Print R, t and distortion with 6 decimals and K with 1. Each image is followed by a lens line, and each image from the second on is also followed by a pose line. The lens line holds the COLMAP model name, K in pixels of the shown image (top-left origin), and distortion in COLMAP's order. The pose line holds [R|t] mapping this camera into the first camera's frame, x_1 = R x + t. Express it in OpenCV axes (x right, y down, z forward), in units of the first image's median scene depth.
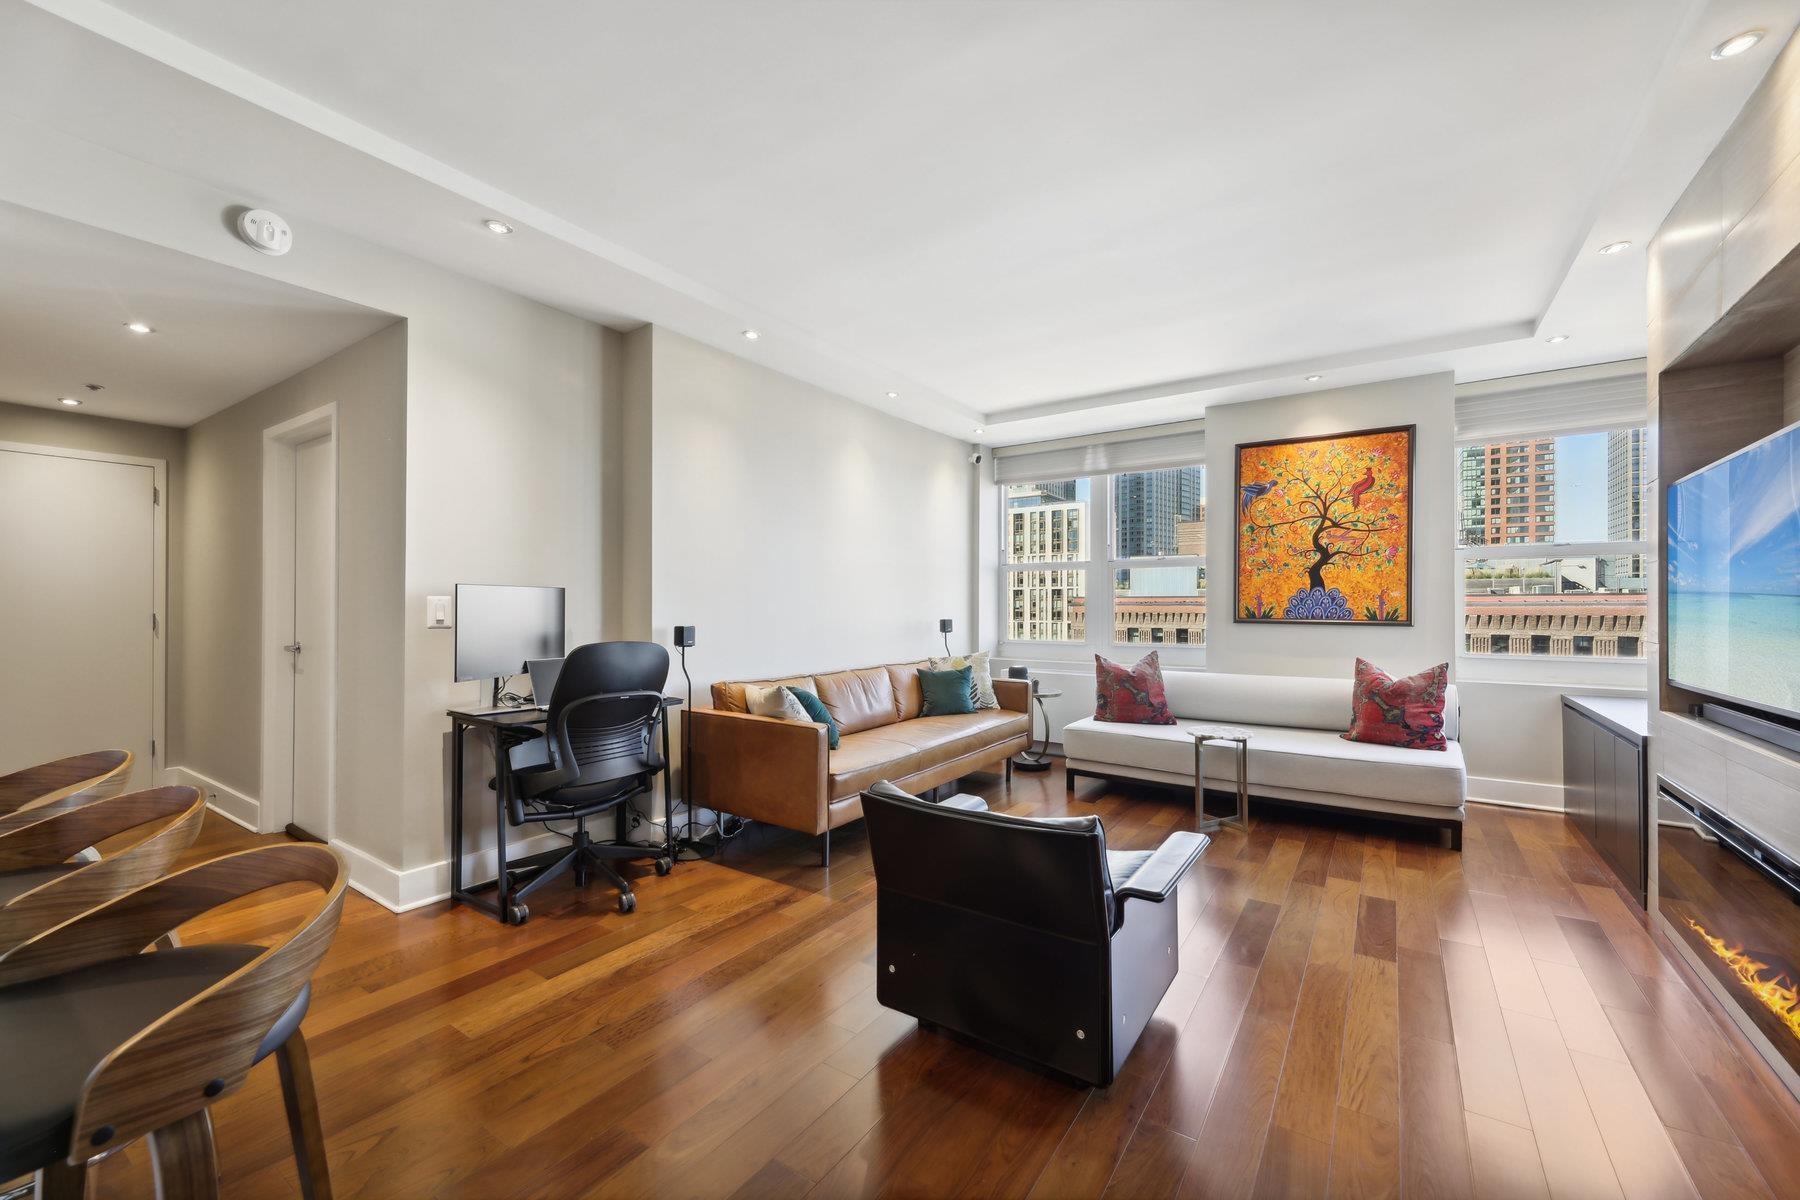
lens RADIAL K [[718.9, 0, 900.9], [0, 718.9, 603.9], [0, 0, 1]] dist [0.012045, -0.003996]
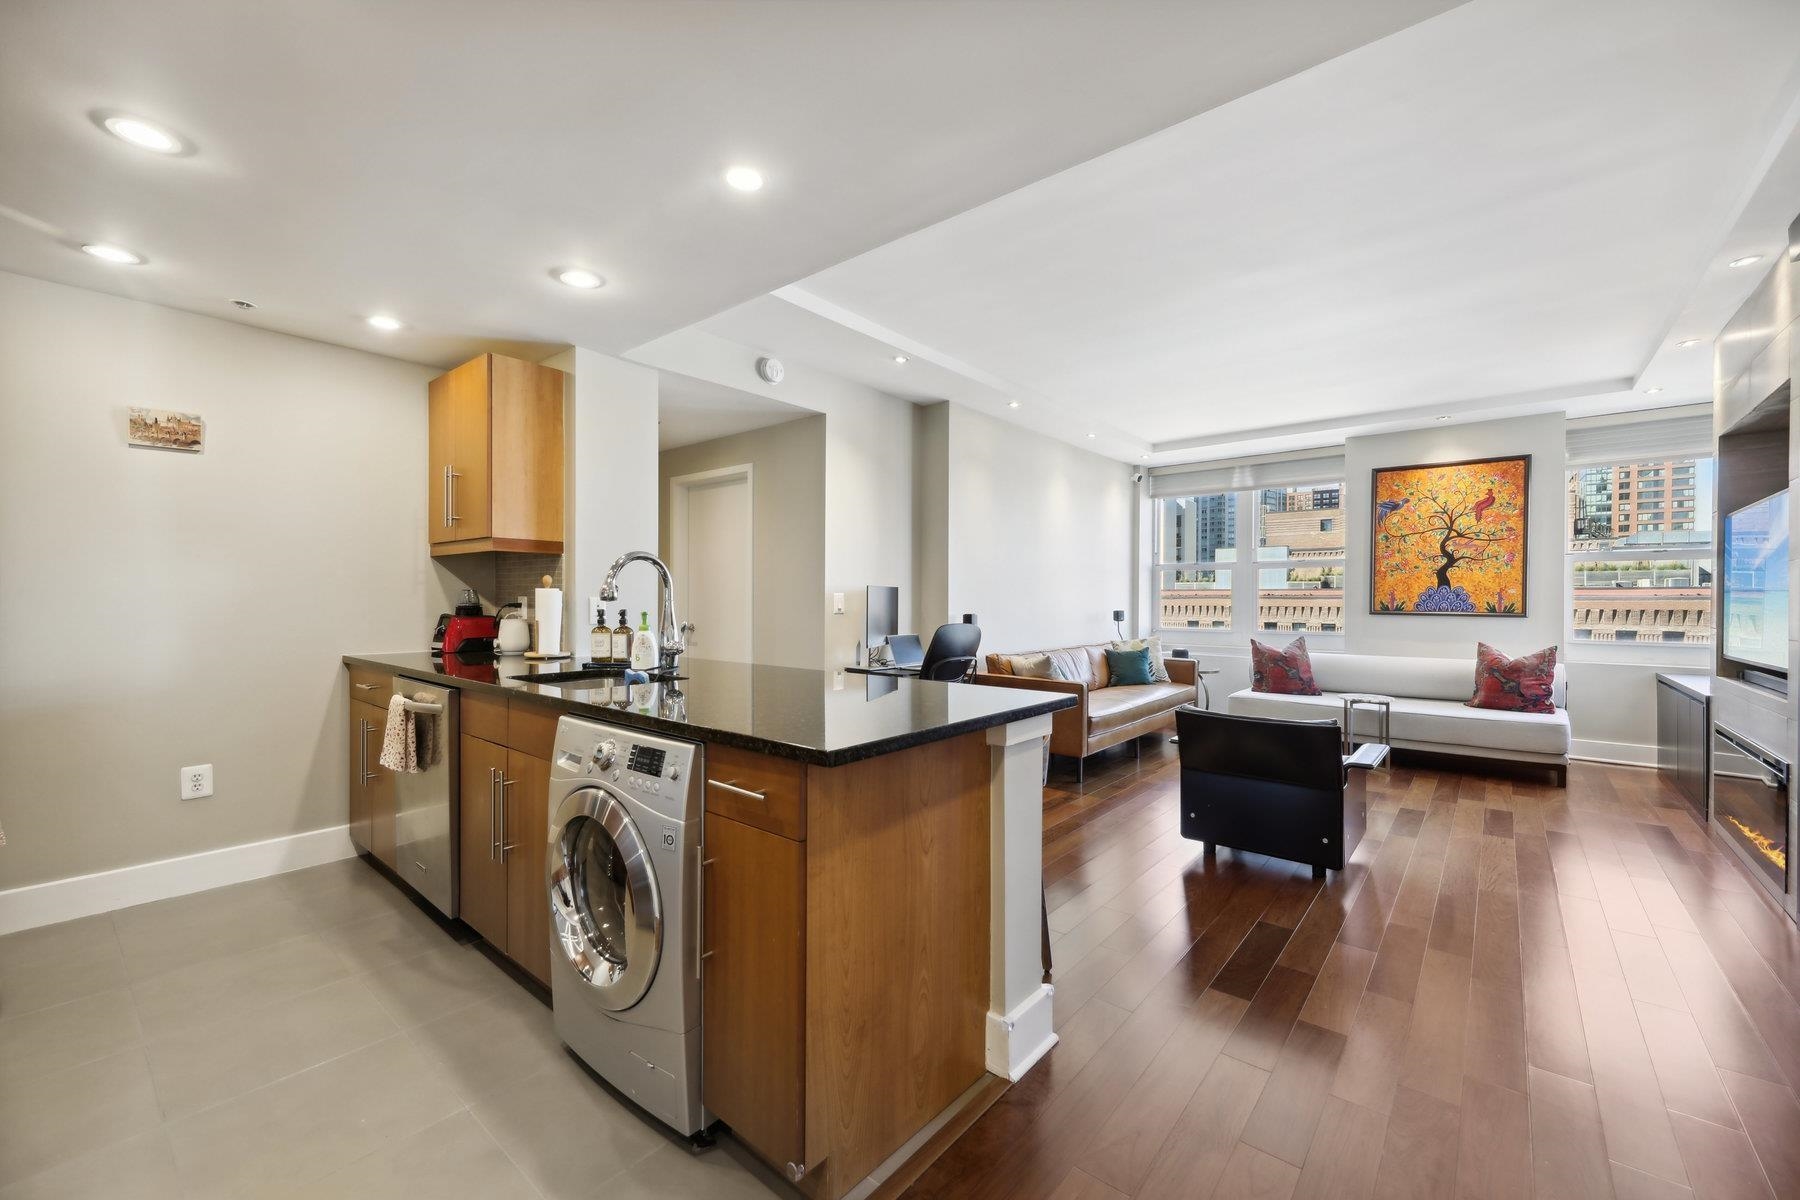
lens RADIAL K [[718.9, 0, 901.0], [0, 718.9, 602.6], [0, 0, 1]] dist [0.012045, -0.003996]
pose [[0.995413, 0.003480, -0.095611, -0.240082], [-0.002596, 0.999953, 0.009368, -0.003319], [0.095639, -0.009077, 0.995375, -0.335420]]
